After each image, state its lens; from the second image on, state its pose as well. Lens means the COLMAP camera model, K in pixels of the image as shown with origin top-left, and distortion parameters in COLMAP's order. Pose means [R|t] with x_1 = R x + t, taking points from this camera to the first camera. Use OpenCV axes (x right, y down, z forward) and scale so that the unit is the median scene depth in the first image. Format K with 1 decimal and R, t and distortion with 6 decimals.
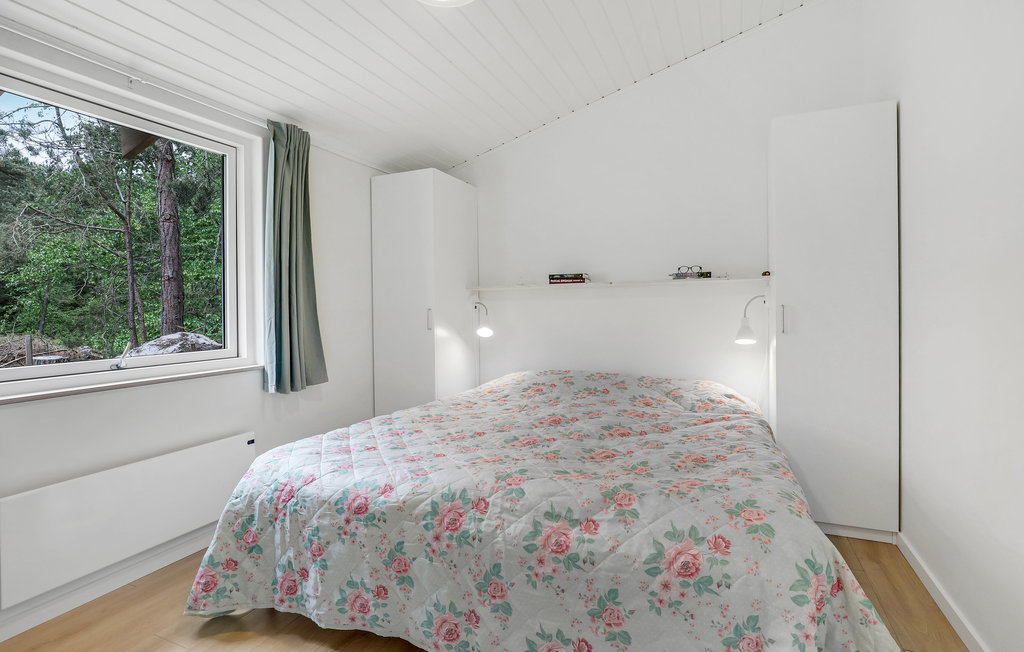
lens RADIAL K [[403.4, 0, 511.9], [0, 403.4, 309.3], [0, 0, 1]] dist [-0.000271, -0.000216]
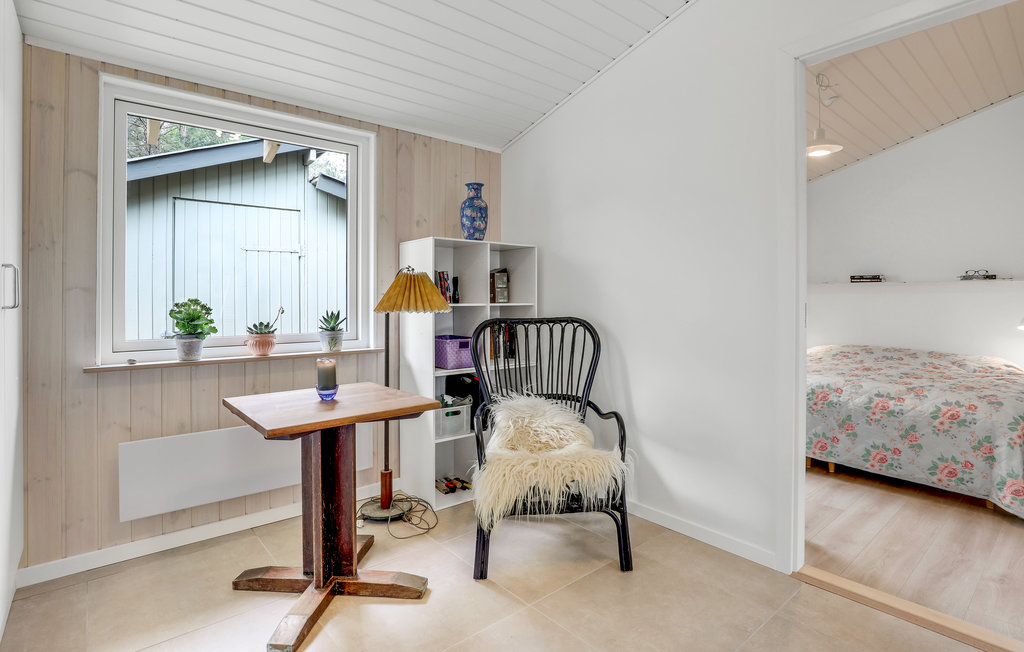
lens RADIAL K [[524.9, 0, 512.4], [0, 524.9, 297.7], [0, 0, 1]] dist [-0.000843, 0.000866]
pose [[0.932736, 0.014293, -0.360276, -0.737655], [-0.015317, 0.999883, 0.000014, 0.014445], [0.360234, 0.005506, 0.932846, -2.372444]]
